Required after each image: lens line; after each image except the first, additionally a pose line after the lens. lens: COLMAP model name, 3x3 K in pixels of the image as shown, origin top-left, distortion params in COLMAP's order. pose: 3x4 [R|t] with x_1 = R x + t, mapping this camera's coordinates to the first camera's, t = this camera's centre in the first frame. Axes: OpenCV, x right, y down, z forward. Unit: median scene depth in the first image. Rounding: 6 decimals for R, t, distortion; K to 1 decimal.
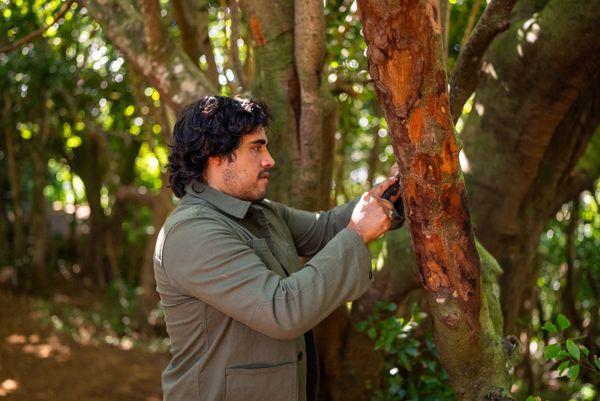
lens RADIAL K [[596.6, 0, 300.0], [0, 596.6, 200.5], [0, 0, 1]] dist [-0.021054, 0.166116]
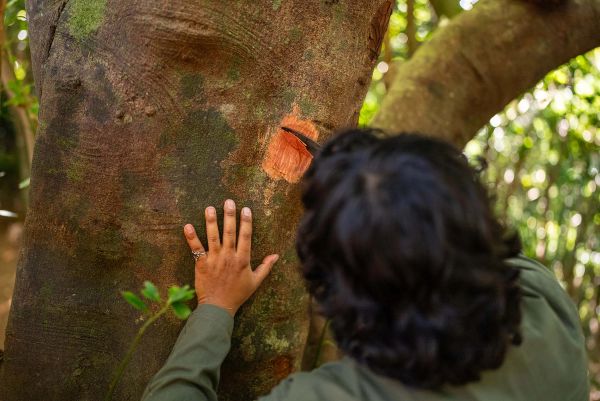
lens RADIAL K [[596.6, 0, 300.0], [0, 596.6, 200.5], [0, 0, 1]] dist [-0.021054, 0.166116]
pose [[0.979852, -0.008403, -0.199550, 0.480838], [0.019464, 0.998376, 0.053532, 0.133351], [0.198776, -0.056337, 0.978424, 0.676427]]
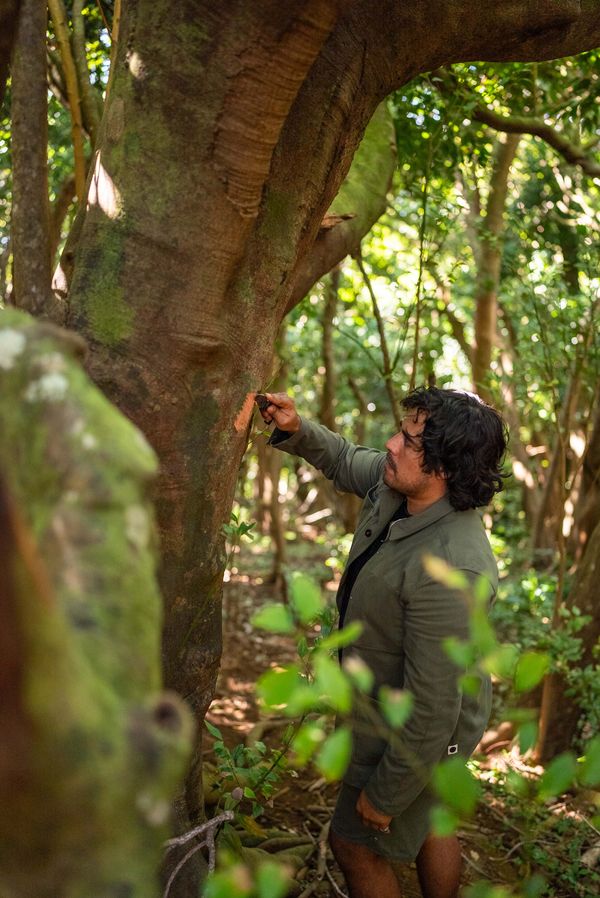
lens RADIAL K [[892.9, 0, 300.0], [0, 892.9, 449.0], [0, 0, 1]] dist [-0.021054, 0.166116]
pose [[0.922614, -0.093342, 0.374261, 0.151785], [0.022167, 0.981506, 0.190145, 0.004630], [-0.385087, -0.167134, 0.907620, 0.332324]]
